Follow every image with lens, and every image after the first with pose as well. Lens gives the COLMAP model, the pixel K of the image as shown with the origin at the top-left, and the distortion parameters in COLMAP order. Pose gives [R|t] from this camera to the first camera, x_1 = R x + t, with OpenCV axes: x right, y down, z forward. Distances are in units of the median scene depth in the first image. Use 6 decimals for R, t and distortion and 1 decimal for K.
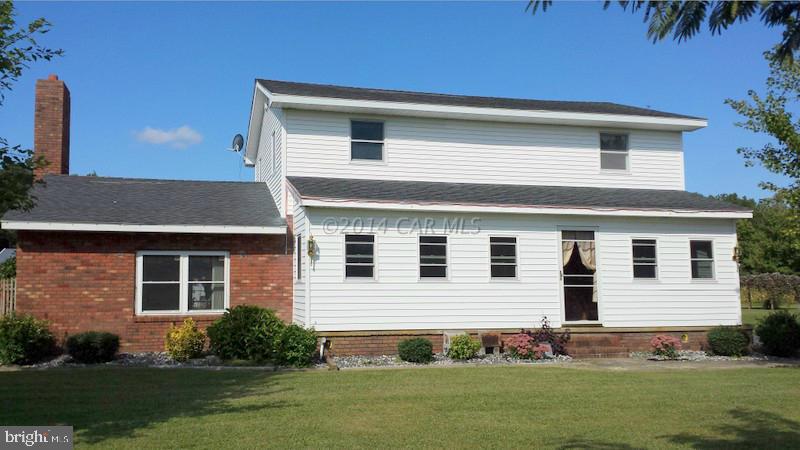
lens RADIAL K [[739.9, 0, 374.7], [0, 739.9, 221.6], [0, 0, 1]] dist [0.164412, -0.343271]
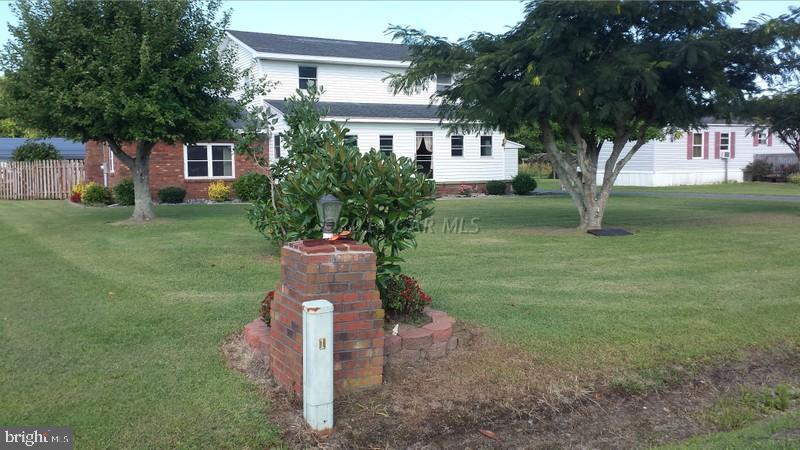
lens RADIAL K [[739.9, 0, 374.7], [0, 739.9, 221.6], [0, 0, 1]] dist [0.164412, -0.343271]
pose [[0.980292, -0.026246, 0.195801, -0.221536], [-0.006185, 0.986572, 0.163211, -0.067915], [-0.197455, -0.161205, 0.966967, -0.817271]]
